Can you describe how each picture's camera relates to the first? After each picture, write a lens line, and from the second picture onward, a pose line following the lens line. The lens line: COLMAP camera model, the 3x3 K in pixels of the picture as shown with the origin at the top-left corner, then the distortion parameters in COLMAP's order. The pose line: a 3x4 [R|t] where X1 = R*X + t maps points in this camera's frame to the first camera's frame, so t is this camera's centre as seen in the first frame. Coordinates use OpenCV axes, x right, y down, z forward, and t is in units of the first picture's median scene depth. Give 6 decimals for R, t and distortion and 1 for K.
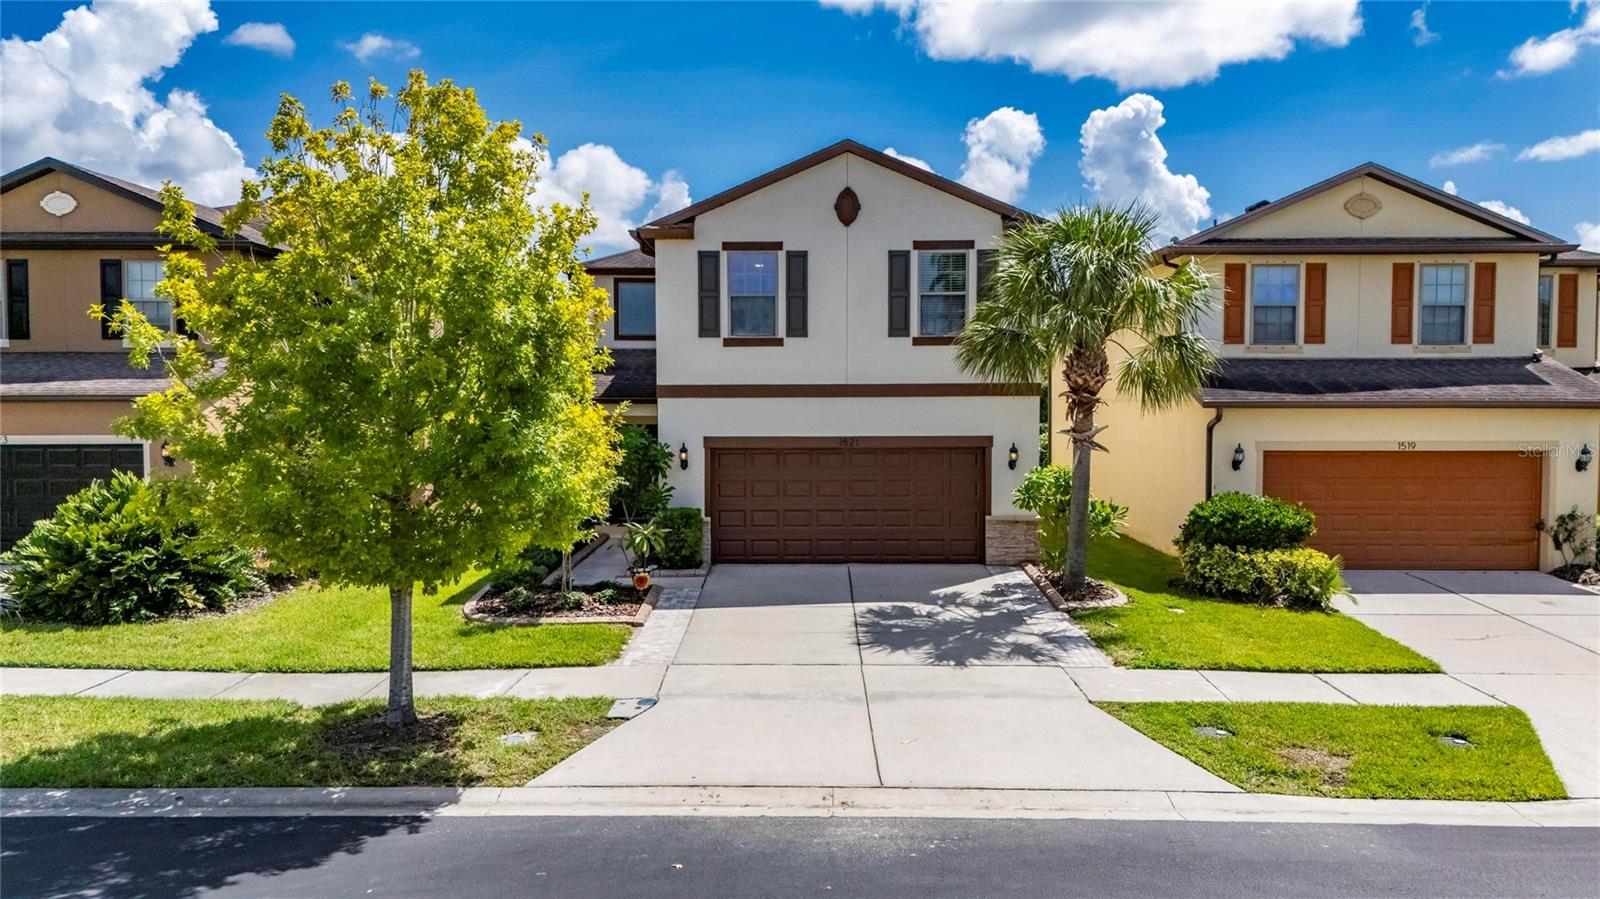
lens RADIAL K [[1198.9, 0, 796.7], [0, 1198.9, 450.9], [0, 0, 1]] dist [0.068539, -0.056517]
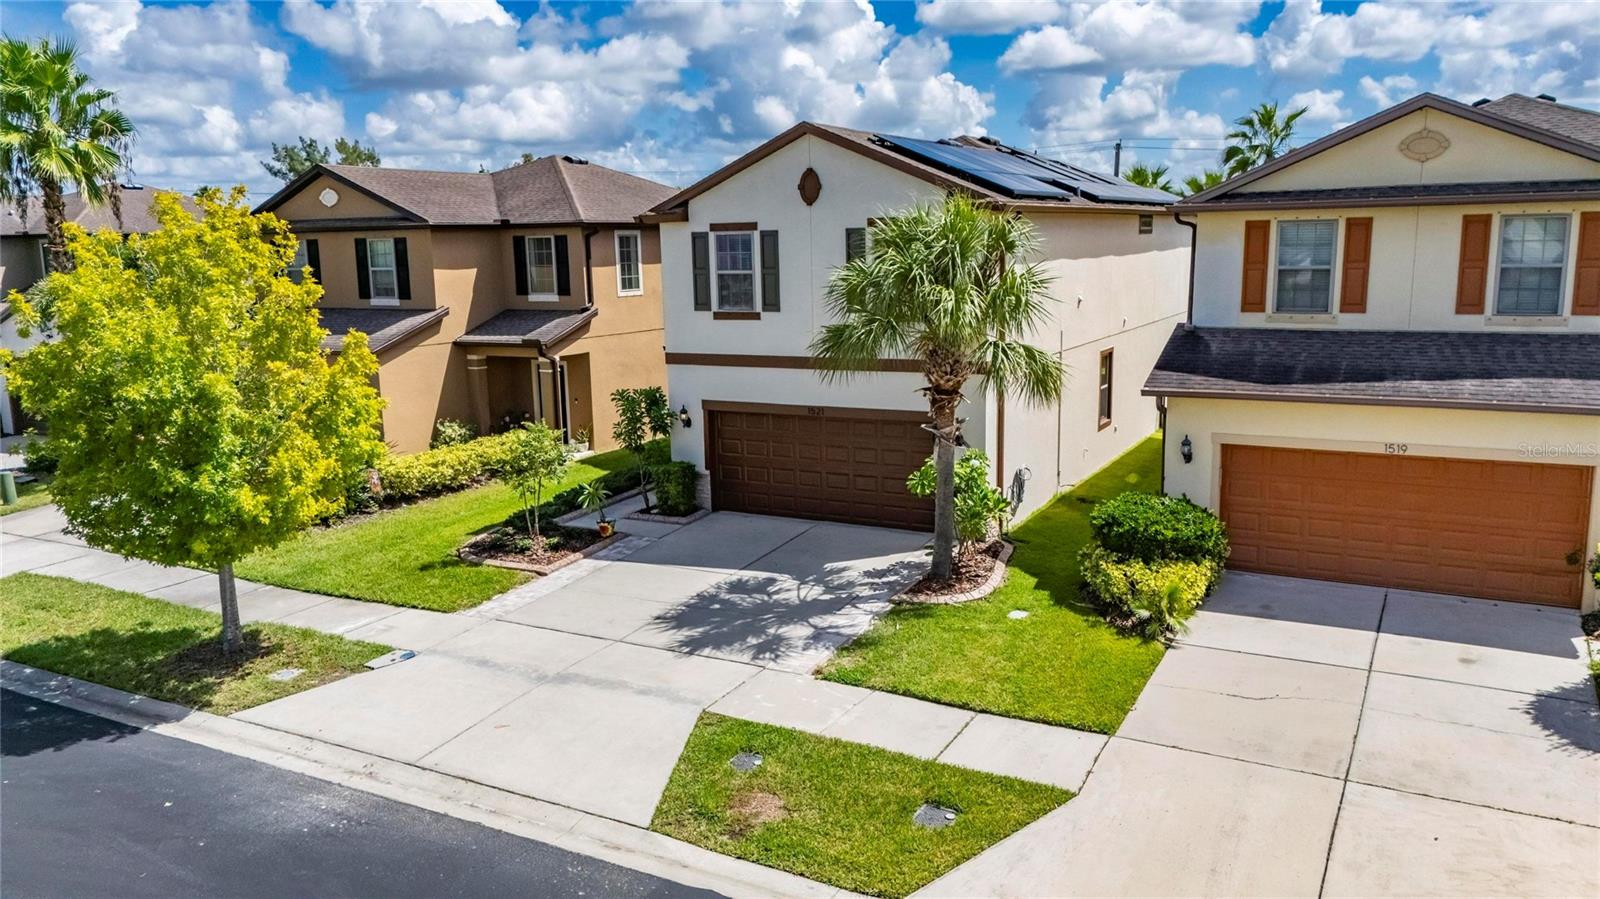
lens RADIAL K [[1178.1, 0, 794.9], [0, 1178.1, 452.3], [0, 0, 1]] dist [0.083490, -0.078692]
pose [[0.881022, 0.066629, -0.468360, 0.523049], [-0.001500, 0.990421, 0.138076, -0.116108], [0.473073, -0.120945, 0.872682, 0.072509]]
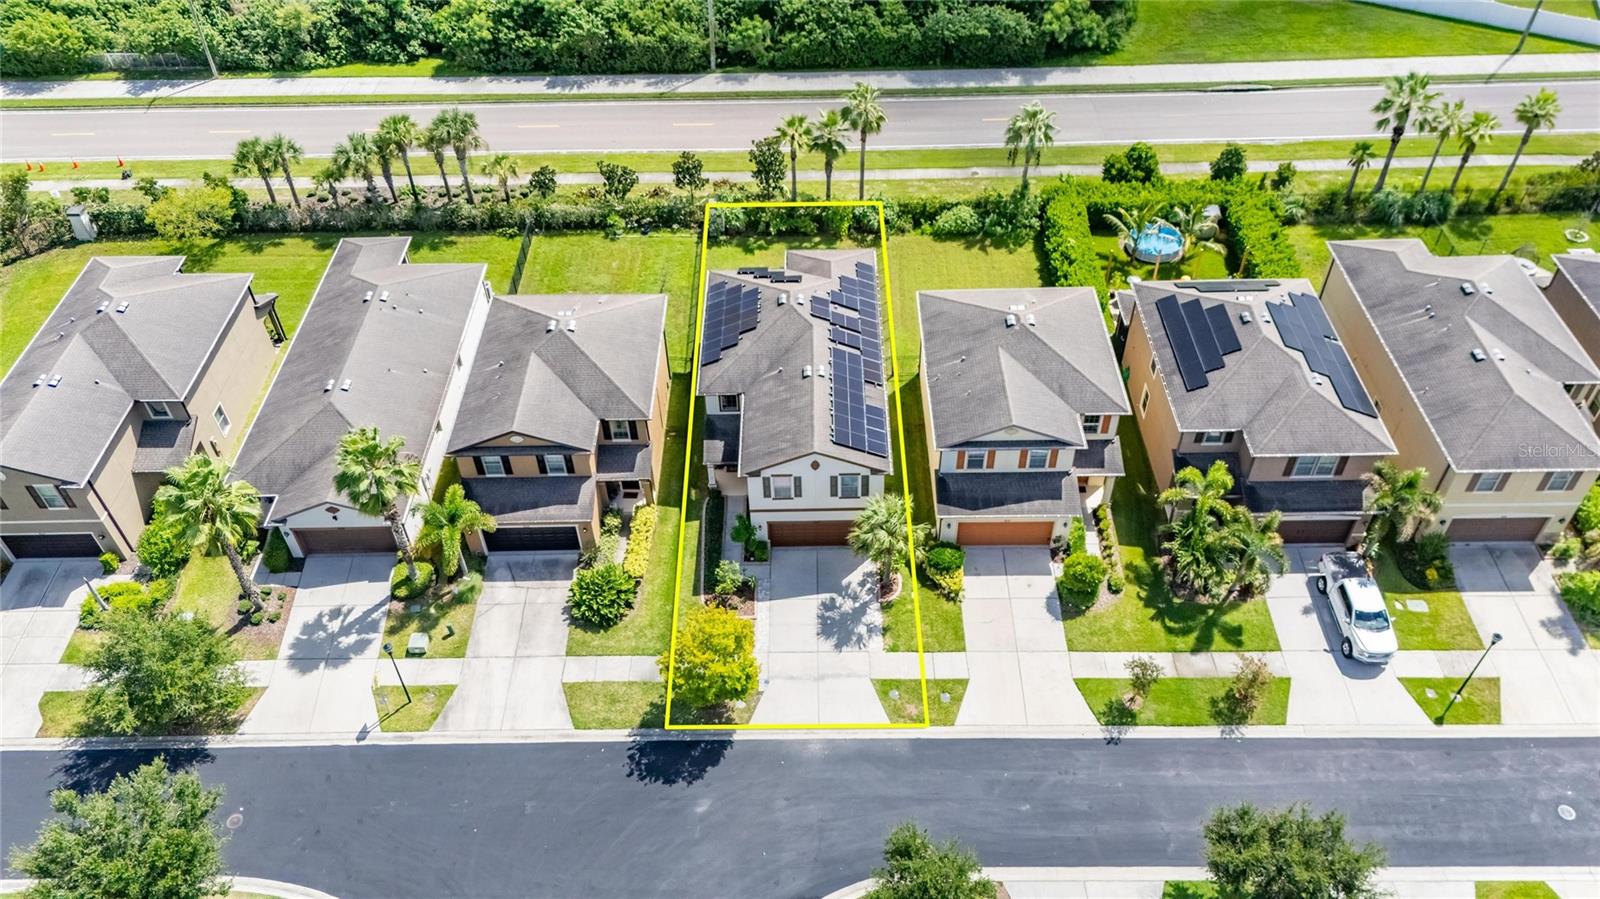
lens RADIAL K [[1178.1, 0, 794.9], [0, 1178.1, 452.3], [0, 0, 1]] dist [0.083490, -0.078692]
pose [[0.999679, -0.021968, -0.012601, 0.030090], [0.024800, 0.748300, 0.662897, -2.027217], [-0.005134, -0.662997, 0.748604, -1.019183]]
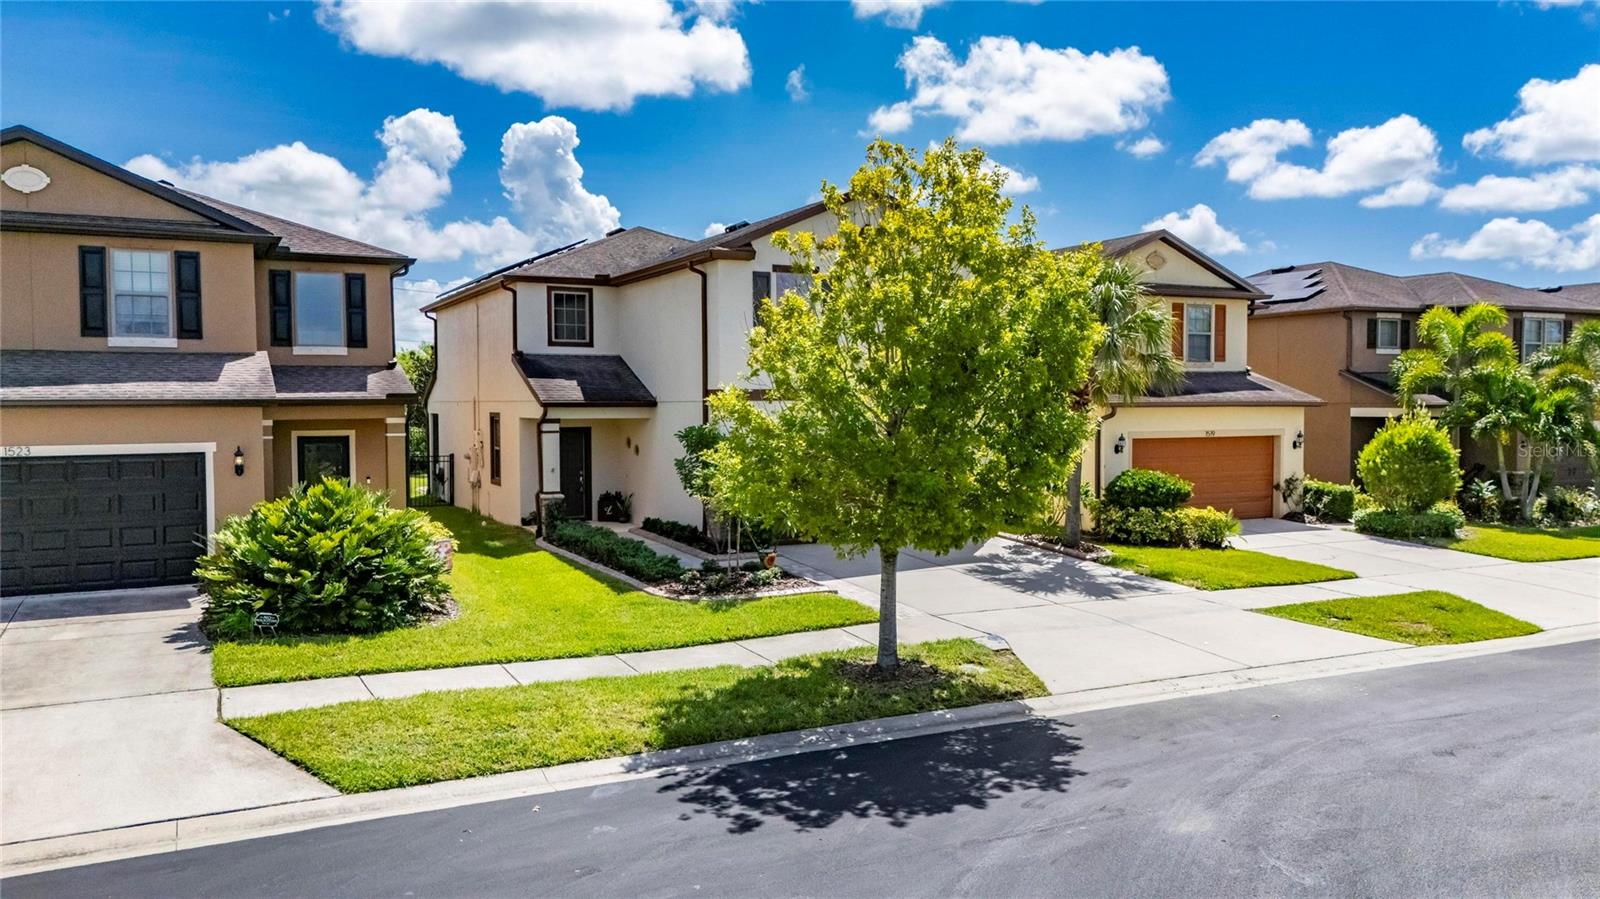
lens RADIAL K [[1178.1, 0, 794.9], [0, 1178.1, 452.3], [0, 0, 1]] dist [0.083490, -0.078692]
pose [[0.888356, -0.022755, 0.458591, -0.561730], [0.024438, 0.999699, 0.002265, 0.003092], [-0.458504, 0.009195, 0.888645, -0.007868]]
